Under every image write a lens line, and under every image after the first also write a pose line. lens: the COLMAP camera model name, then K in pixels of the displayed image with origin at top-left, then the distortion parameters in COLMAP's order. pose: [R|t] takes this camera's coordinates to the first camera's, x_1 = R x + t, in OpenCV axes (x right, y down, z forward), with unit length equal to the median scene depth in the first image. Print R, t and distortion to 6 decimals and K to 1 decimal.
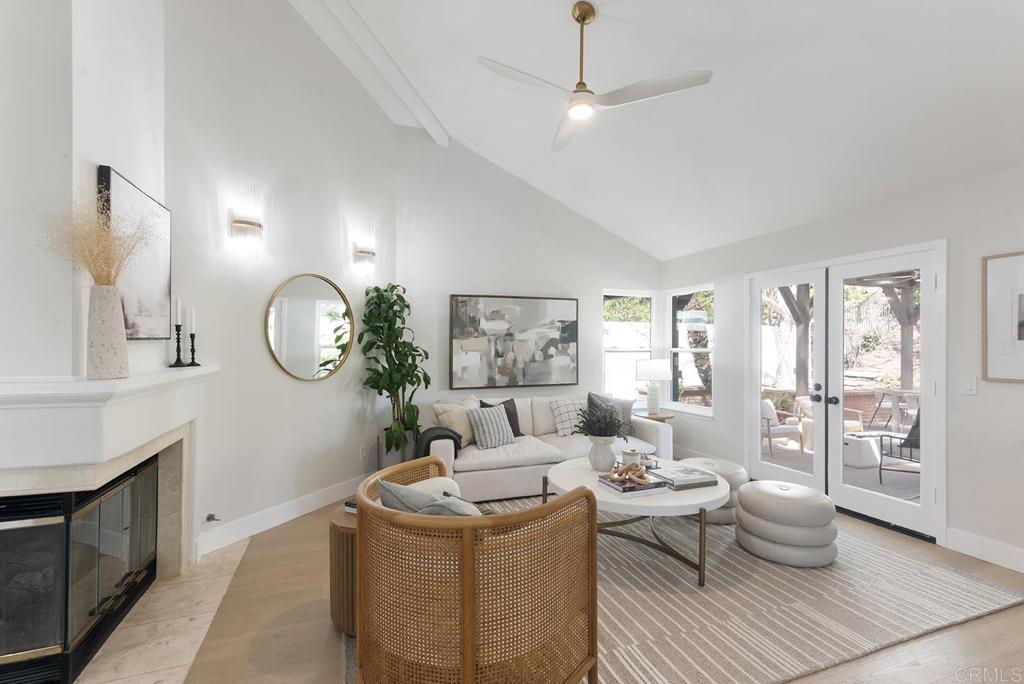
lens RADIAL K [[461.6, 0, 521.6], [0, 461.6, 349.0], [0, 0, 1]] dist [0.013905, -0.003042]
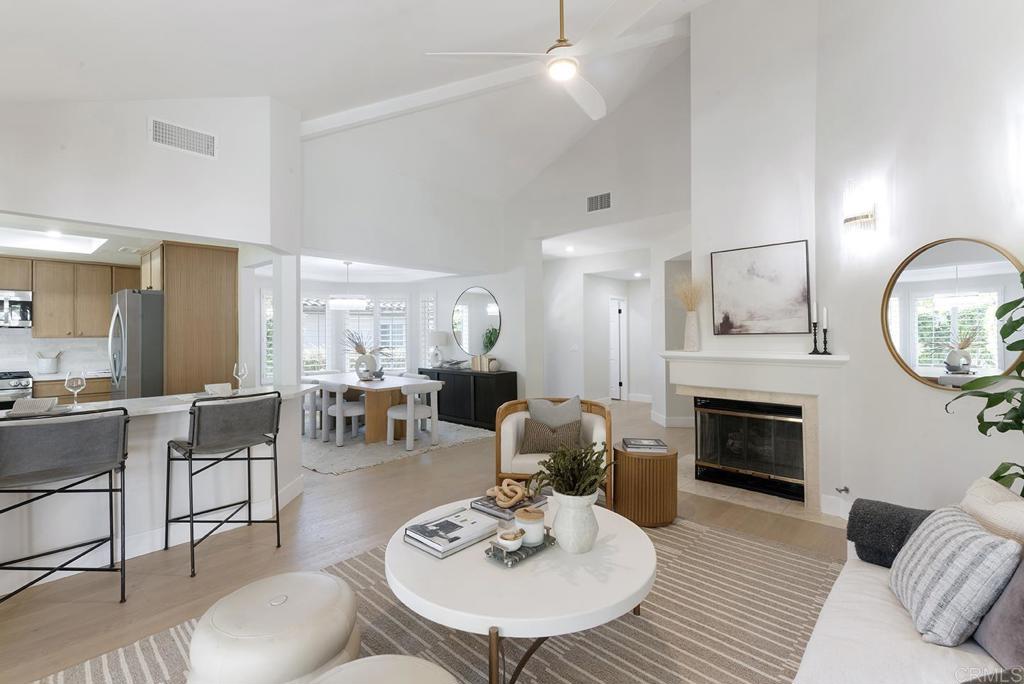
lens RADIAL K [[461.6, 0, 508.0], [0, 461.6, 343.9], [0, 0, 1]] dist [0.013905, -0.003042]
pose [[-0.896873, 0.009021, -0.442196, 0.348960], [-0.005032, 0.999519, 0.030597, -0.015046], [0.442260, 0.029667, -0.896396, 0.996367]]
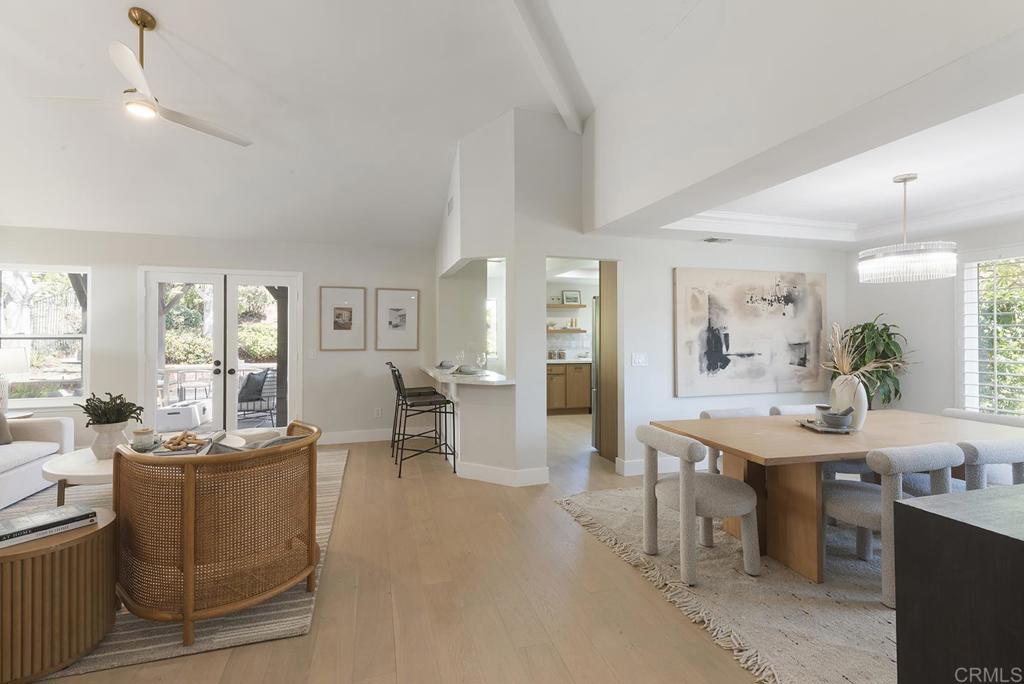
lens RADIAL K [[461.6, 0, 508.2], [0, 461.6, 336.4], [0, 0, 1]] dist [0.013905, -0.003042]
pose [[0.084478, -0.005739, 0.996409, -0.497002], [0.004344, 0.999976, 0.005391, 0.001156], [-0.996416, 0.003873, 0.084501, 0.042545]]
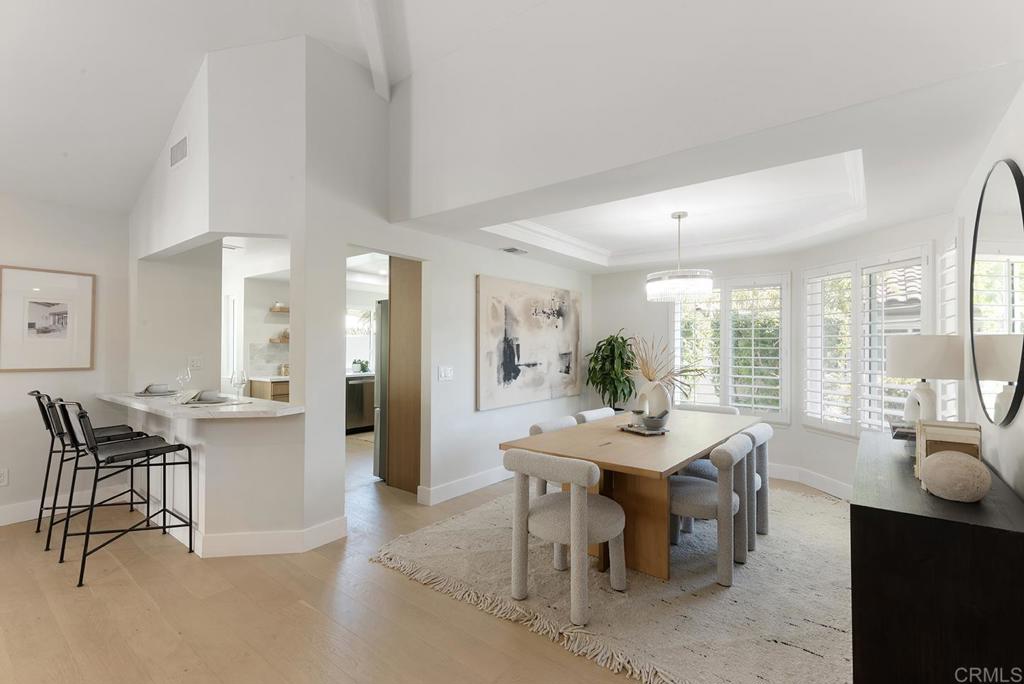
lens RADIAL K [[461.6, 0, 508.1], [0, 461.6, 344.0], [0, 0, 1]] dist [0.013905, -0.003042]
pose [[-0.507578, 0.000121, 0.861606, -0.337382], [0.001605, 0.999998, 0.000805, 0.001149], [-0.861604, 0.001792, -0.507578, 0.175399]]
